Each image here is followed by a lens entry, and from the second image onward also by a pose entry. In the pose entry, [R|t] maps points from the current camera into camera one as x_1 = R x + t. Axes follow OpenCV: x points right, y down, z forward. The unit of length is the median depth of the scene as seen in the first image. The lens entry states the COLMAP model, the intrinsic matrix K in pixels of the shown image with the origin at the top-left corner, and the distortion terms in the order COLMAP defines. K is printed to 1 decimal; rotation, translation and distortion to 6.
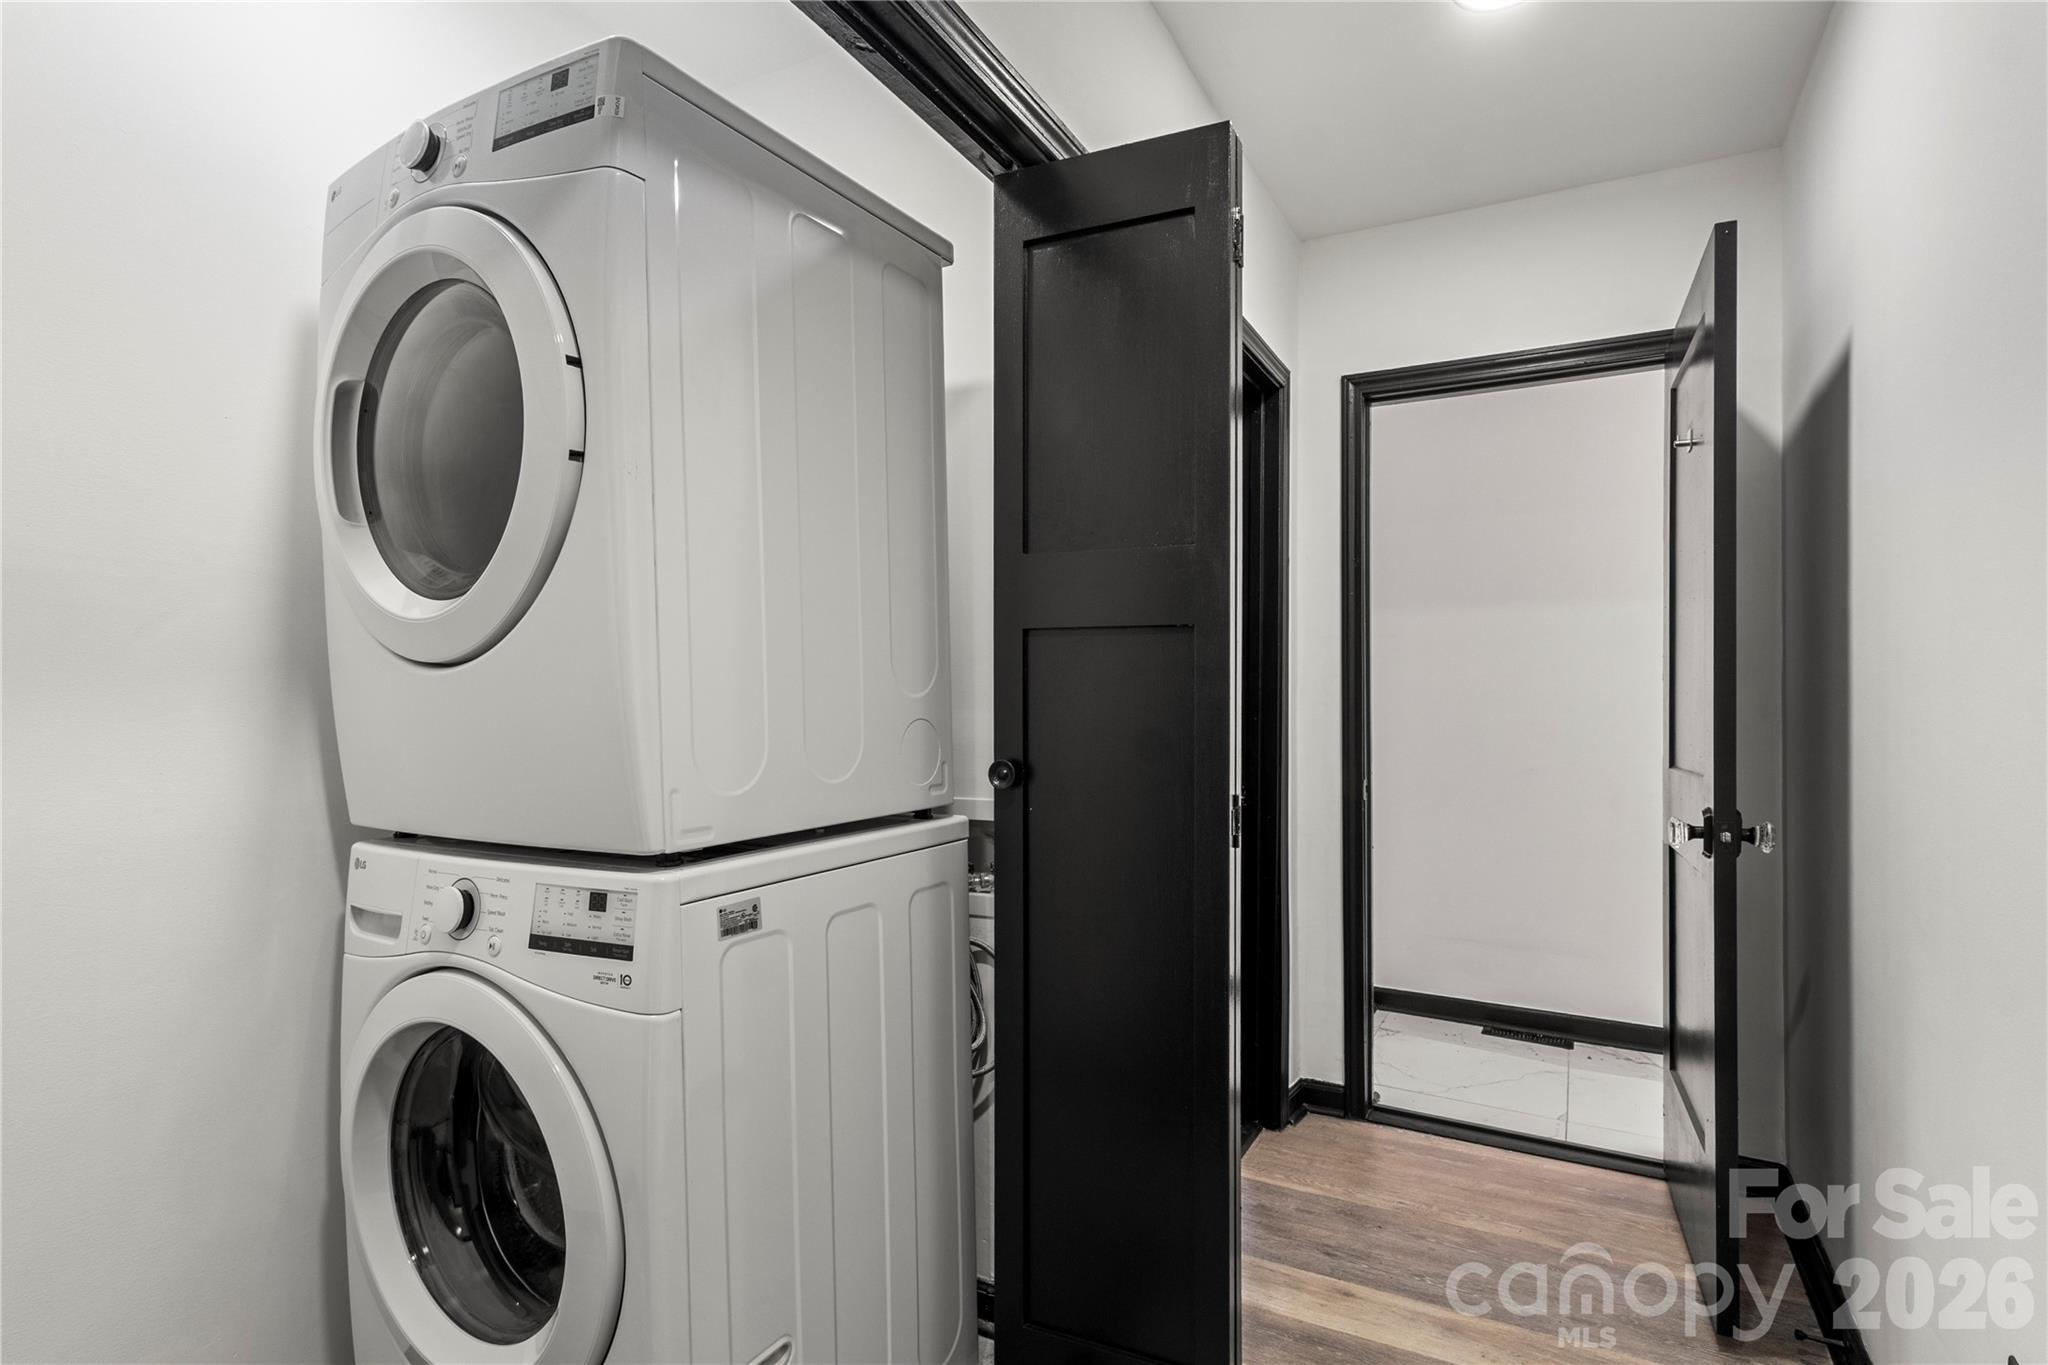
lens RADIAL K [[1027.6, 0, 1007.3], [0, 1027.6, 724.8], [0, 0, 1]] dist [0.005177, 0.001139]
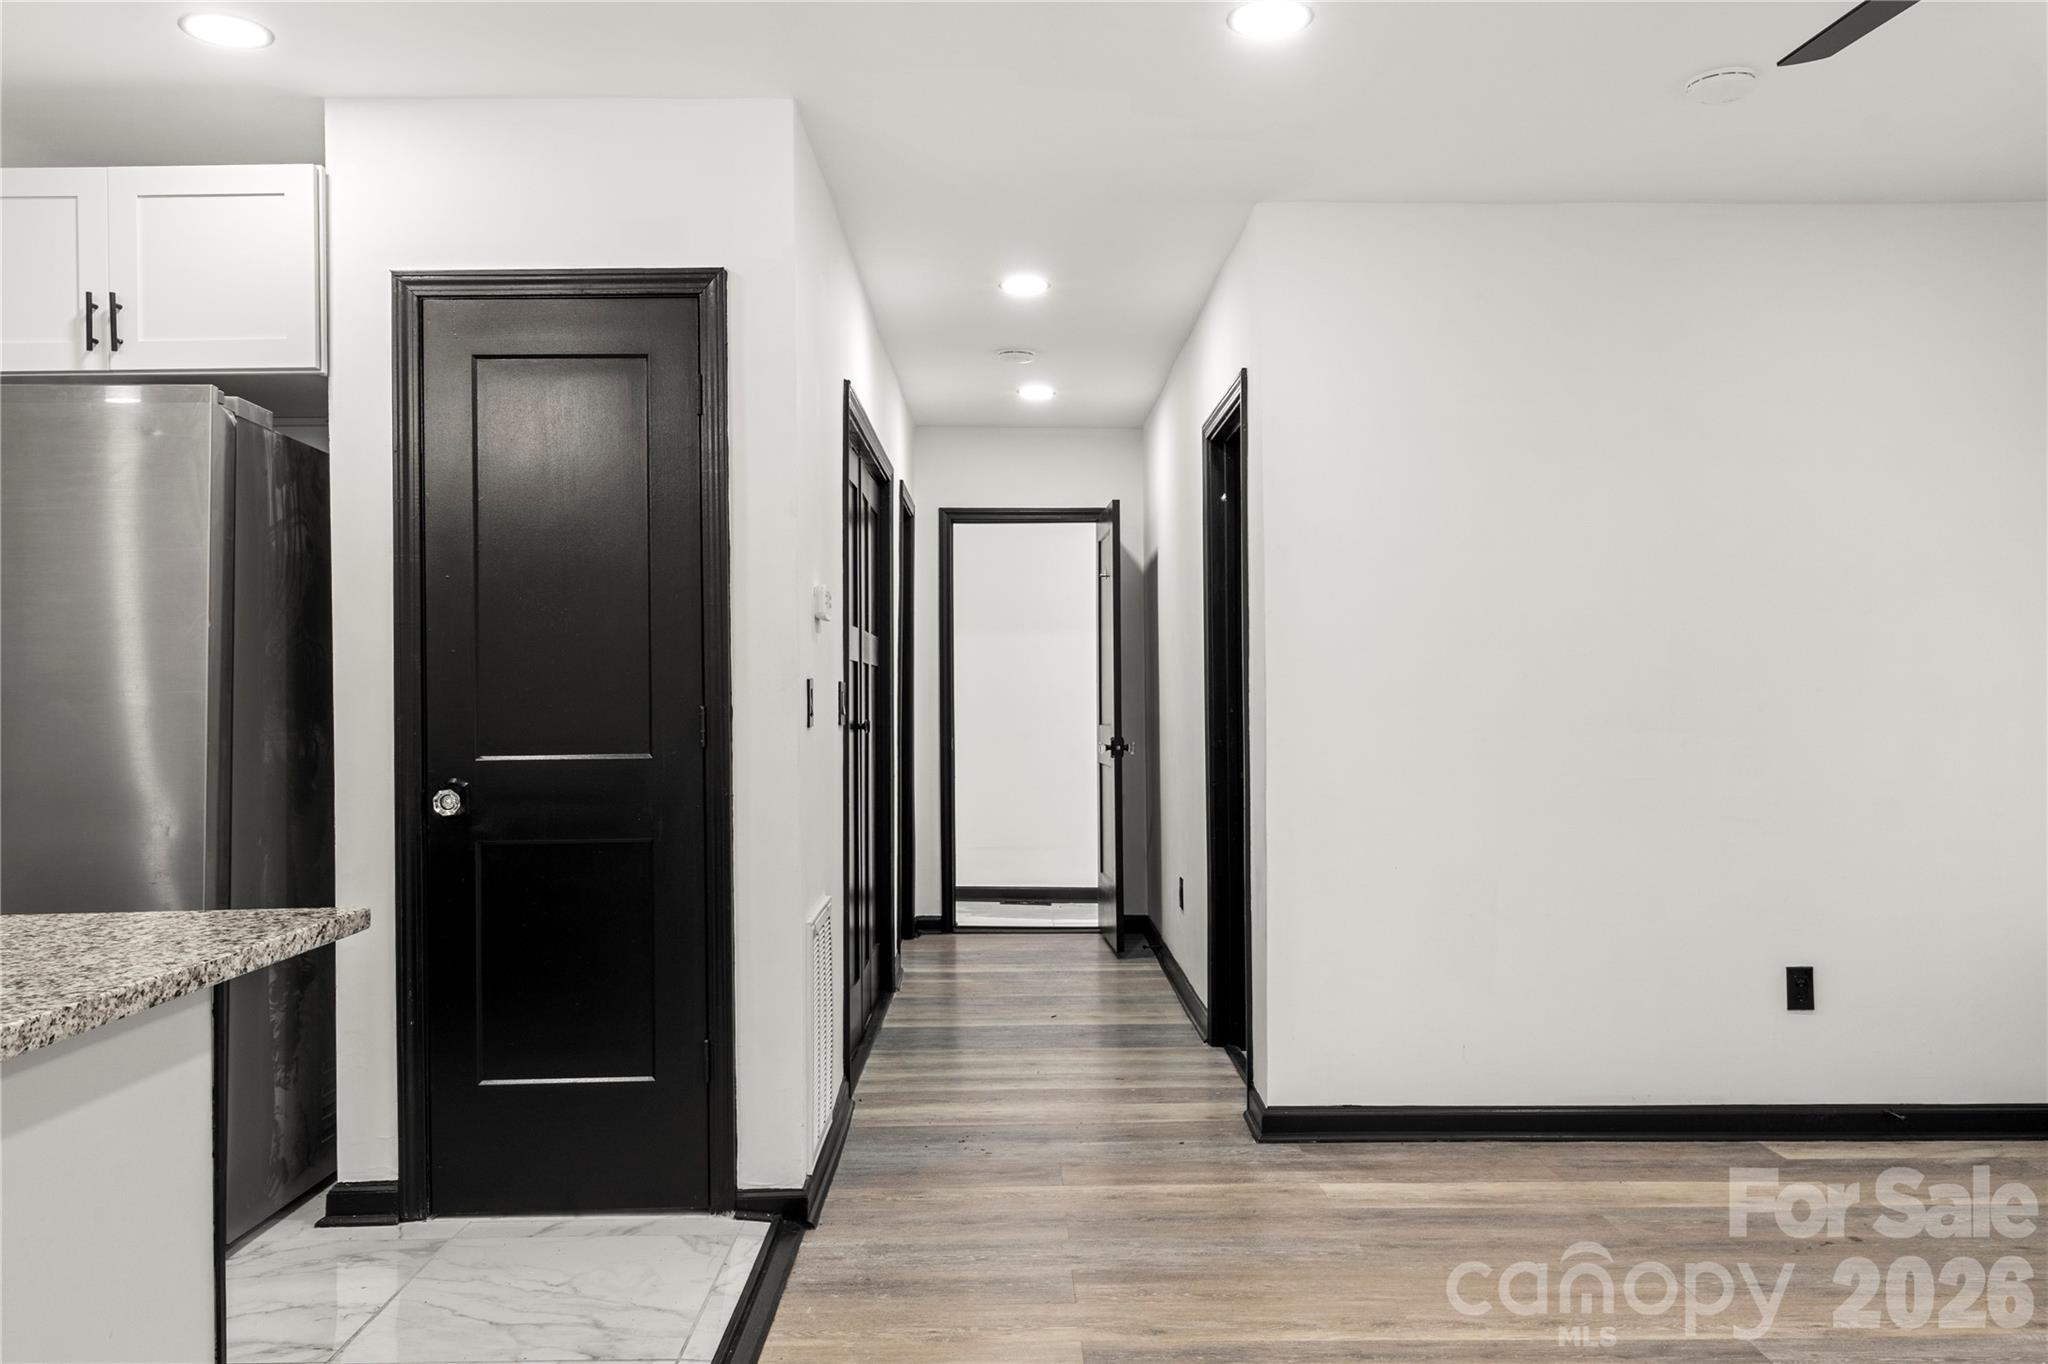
lens RADIAL K [[1518.4, 0, 1023.6], [0, 1518.4, 666.8], [0, 0, 1]] dist [0.007804, -0.003314]
pose [[0.866240, 0.010958, 0.499507, -0.910406], [0.007831, 0.999339, -0.035504, 0.026798], [-0.499566, 0.034667, 0.865582, -1.409325]]
